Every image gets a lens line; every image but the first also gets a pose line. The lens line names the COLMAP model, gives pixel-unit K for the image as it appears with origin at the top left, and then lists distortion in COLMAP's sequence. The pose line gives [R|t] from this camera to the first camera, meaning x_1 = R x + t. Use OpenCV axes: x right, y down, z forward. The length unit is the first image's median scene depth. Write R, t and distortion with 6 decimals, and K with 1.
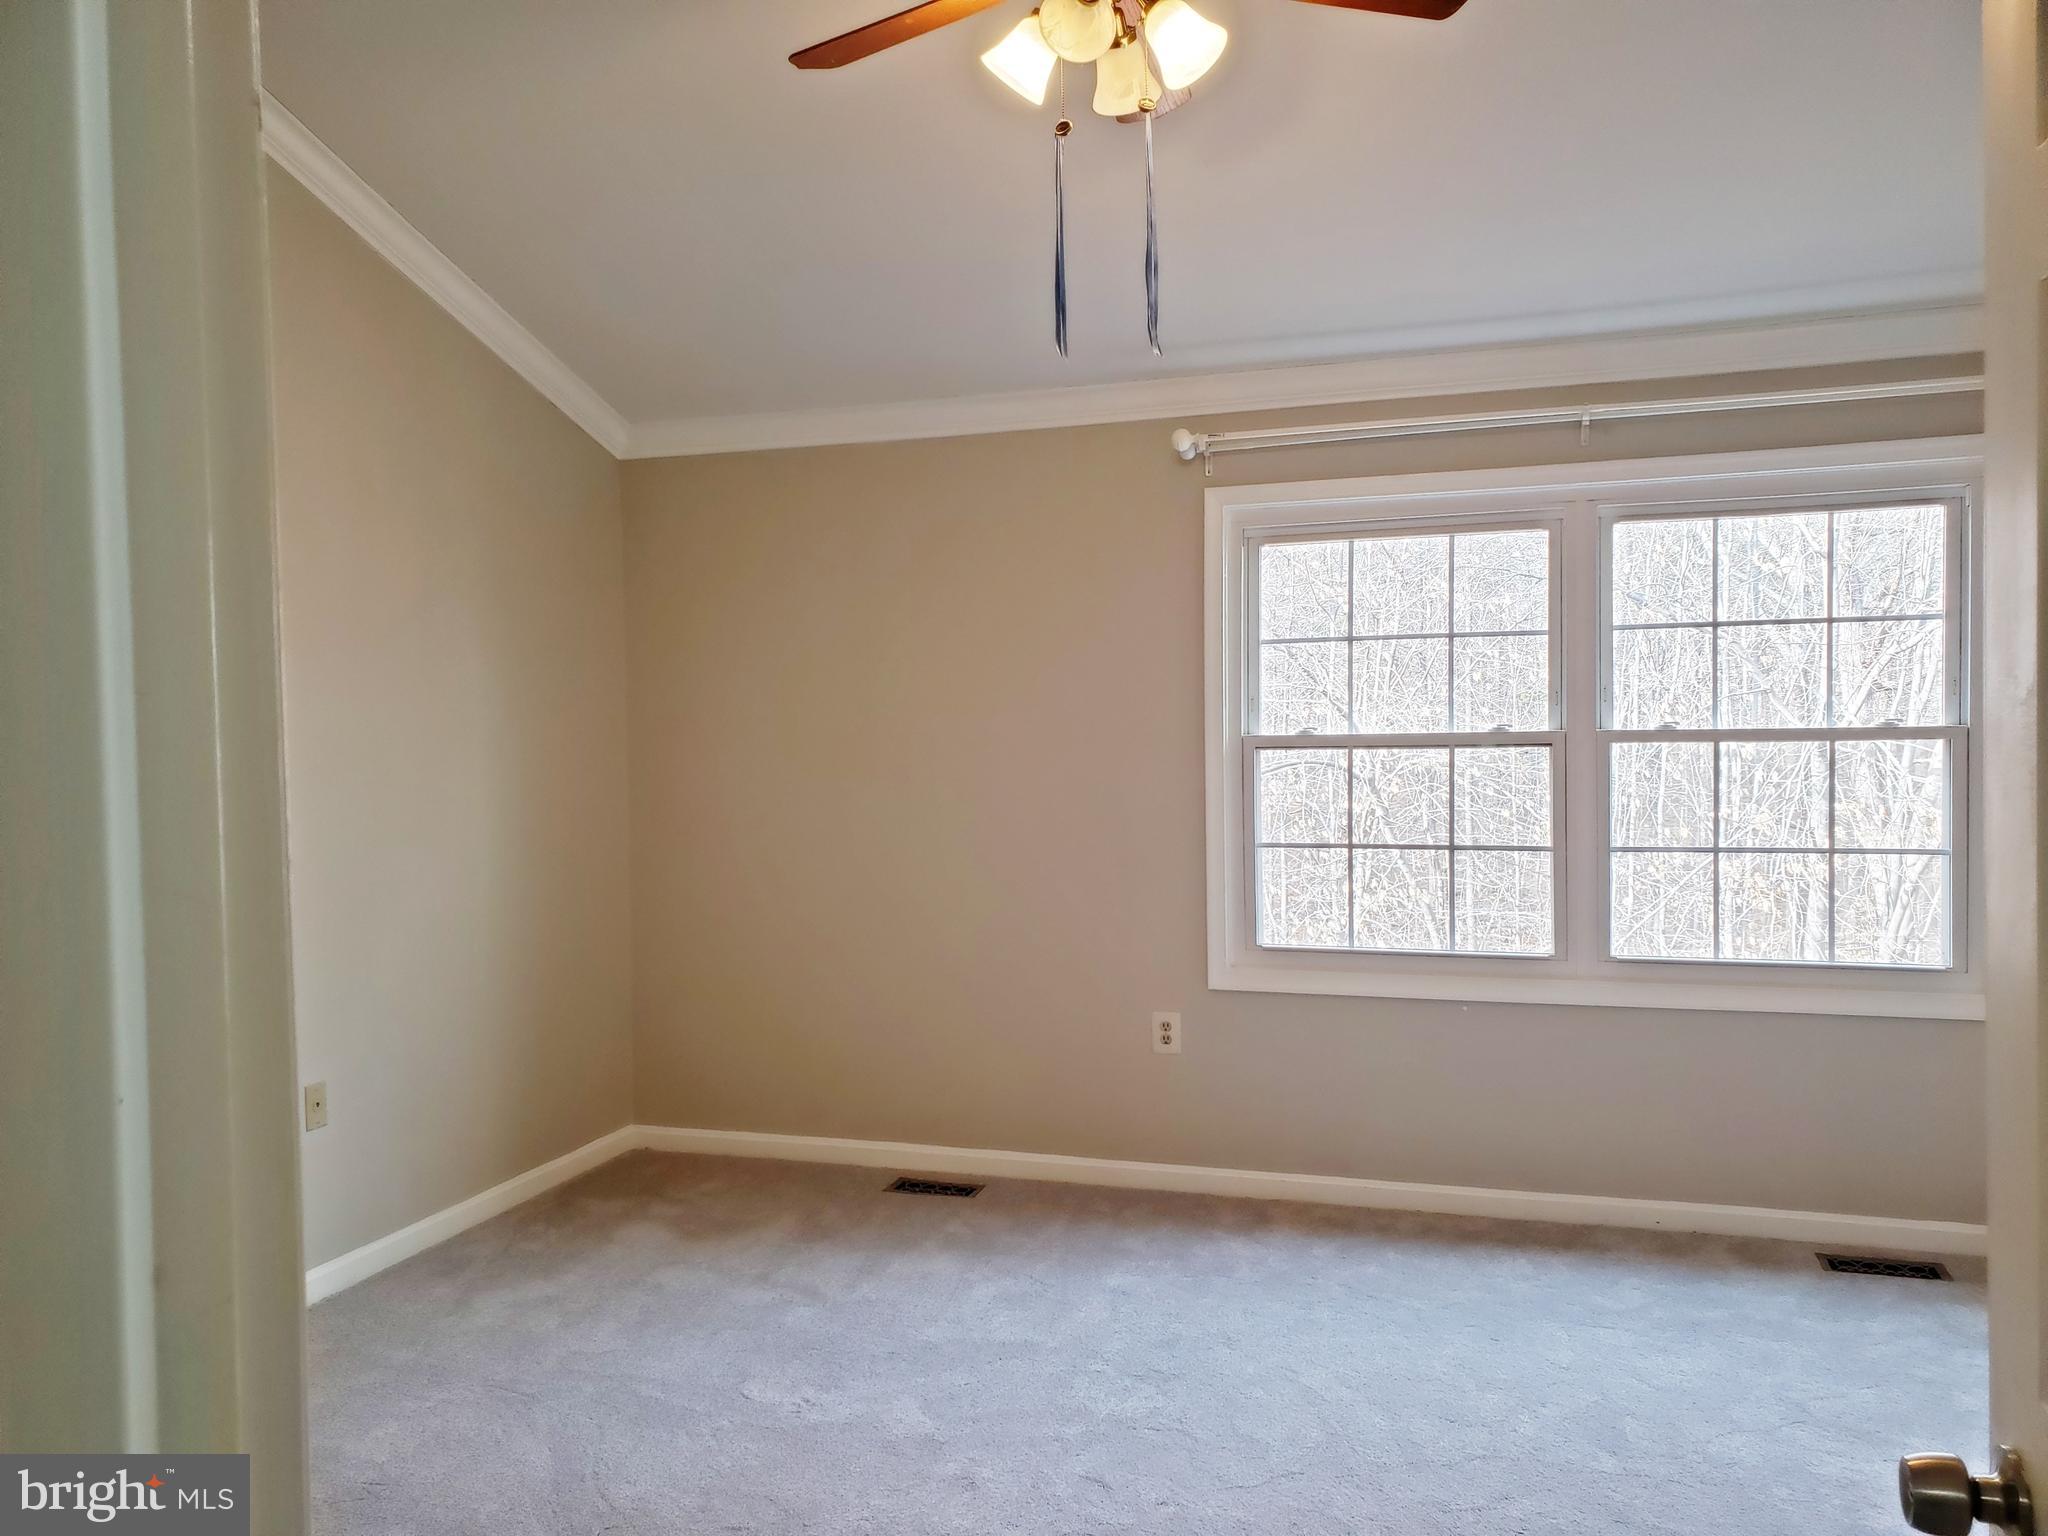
lens RADIAL K [[1614.9, 0, 1012.6], [0, 1614.9, 784.7], [0, 0, 1]] dist [0.009757, 0.015535]
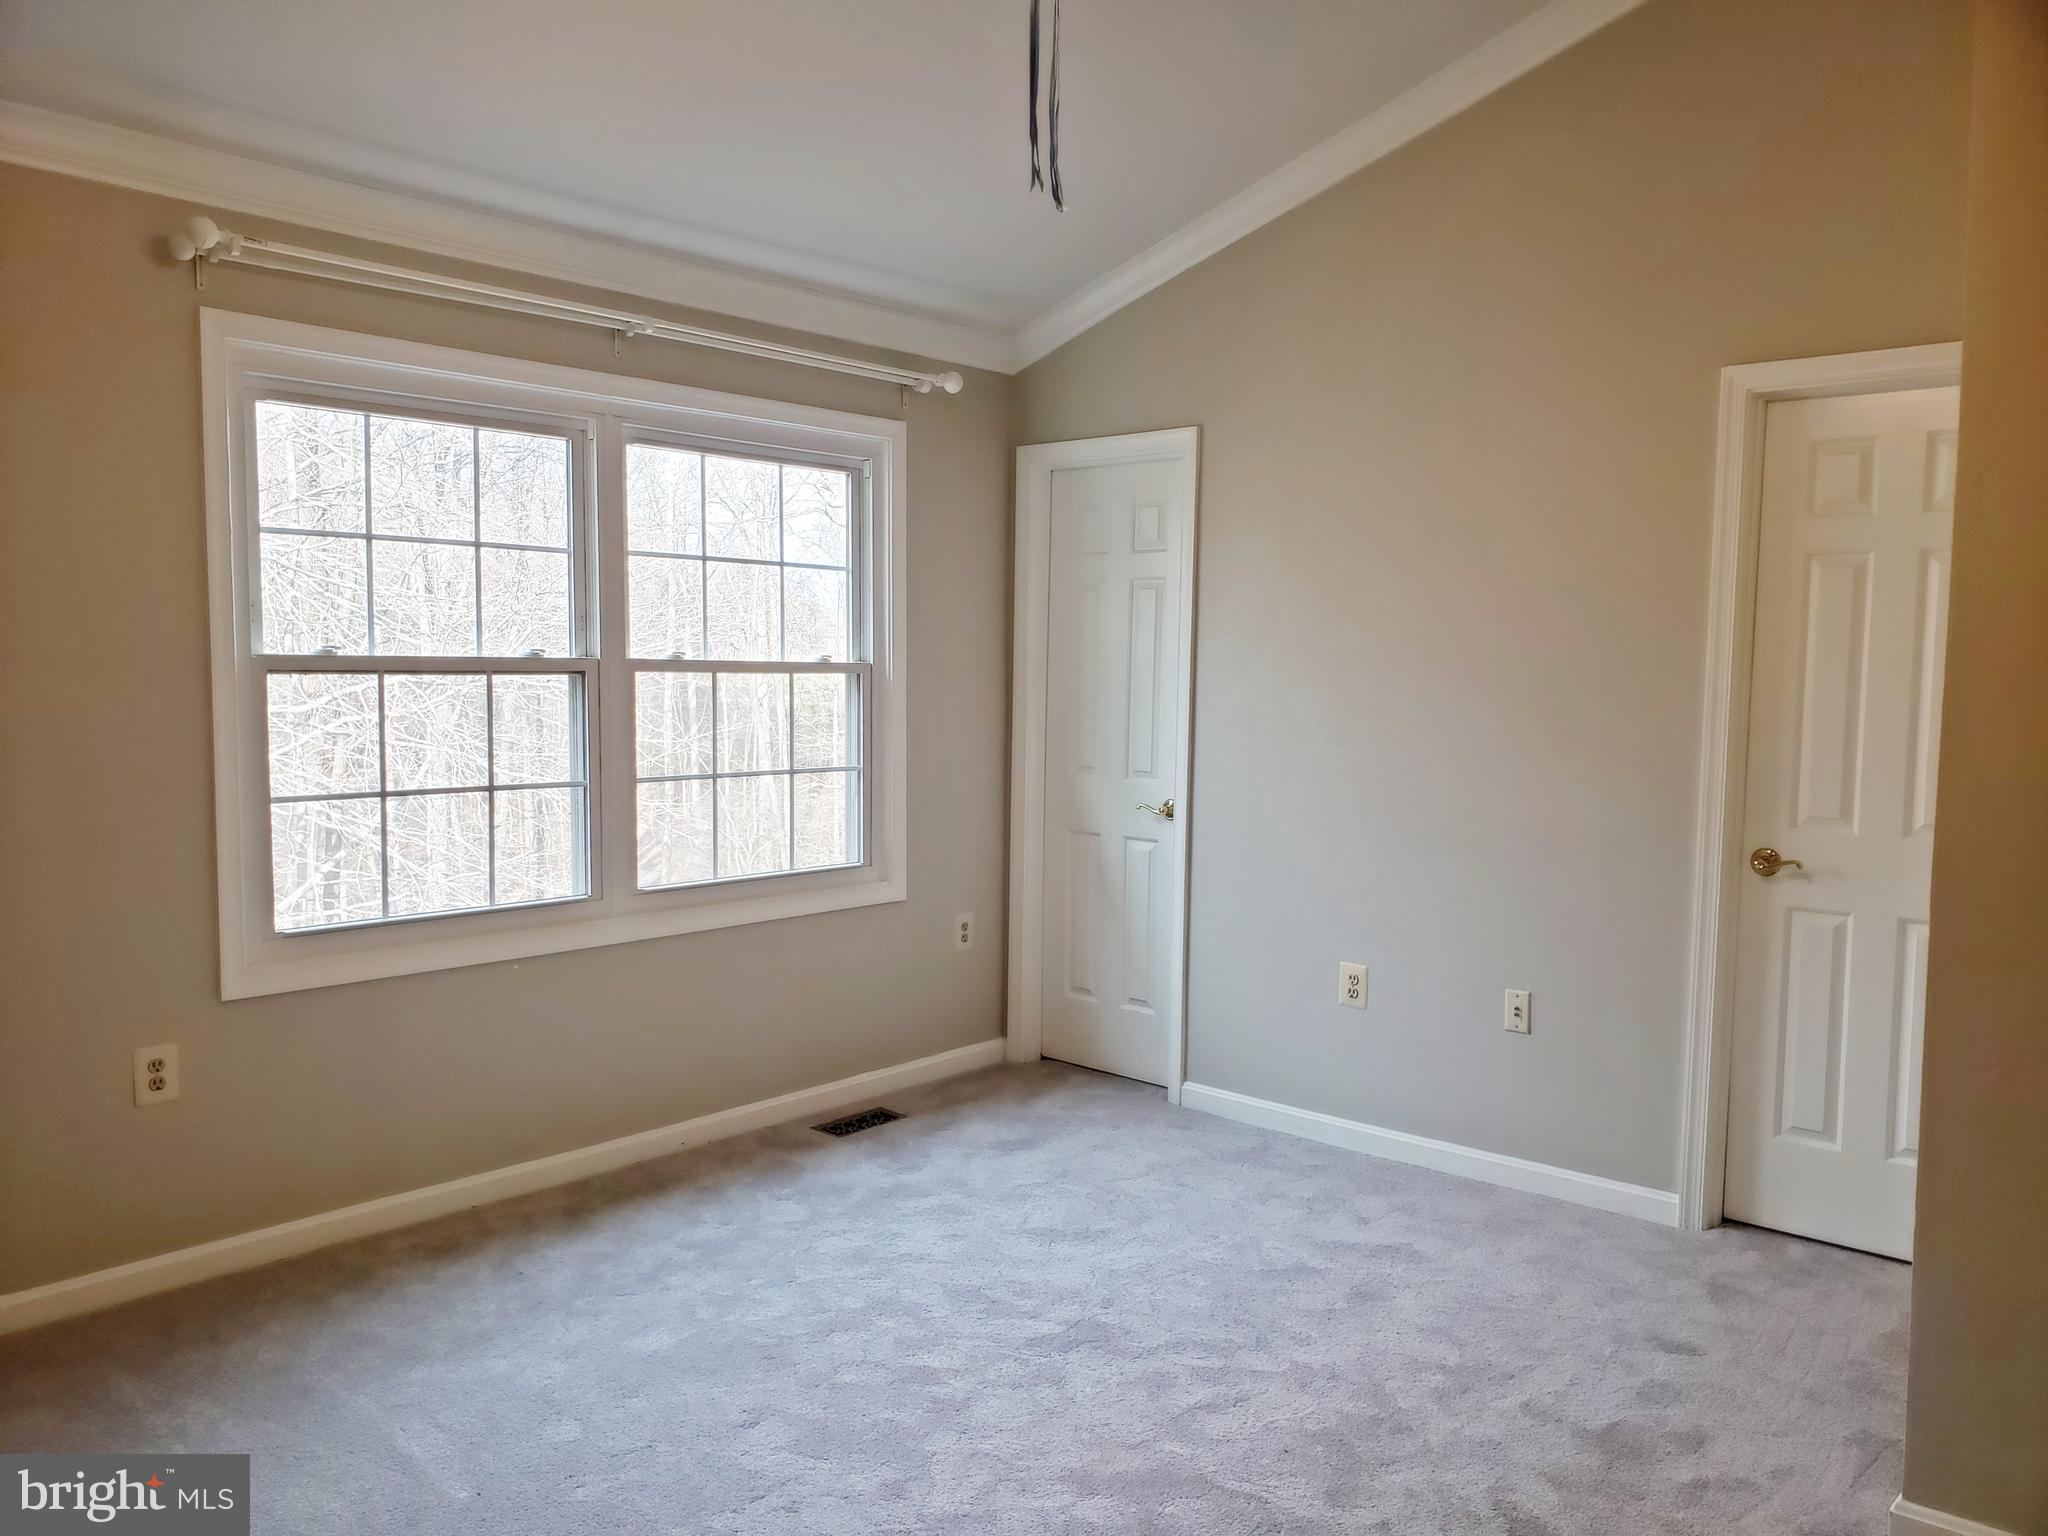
lens RADIAL K [[1614.9, 0, 1024.2], [0, 1614.9, 801.1], [0, 0, 1]] dist [0.009757, 0.015535]
pose [[0.376120, -0.064369, 0.924332, -0.438841], [0.006413, 0.997741, 0.066871, -0.011737], [-0.926549, -0.019224, 0.375684, 0.407036]]
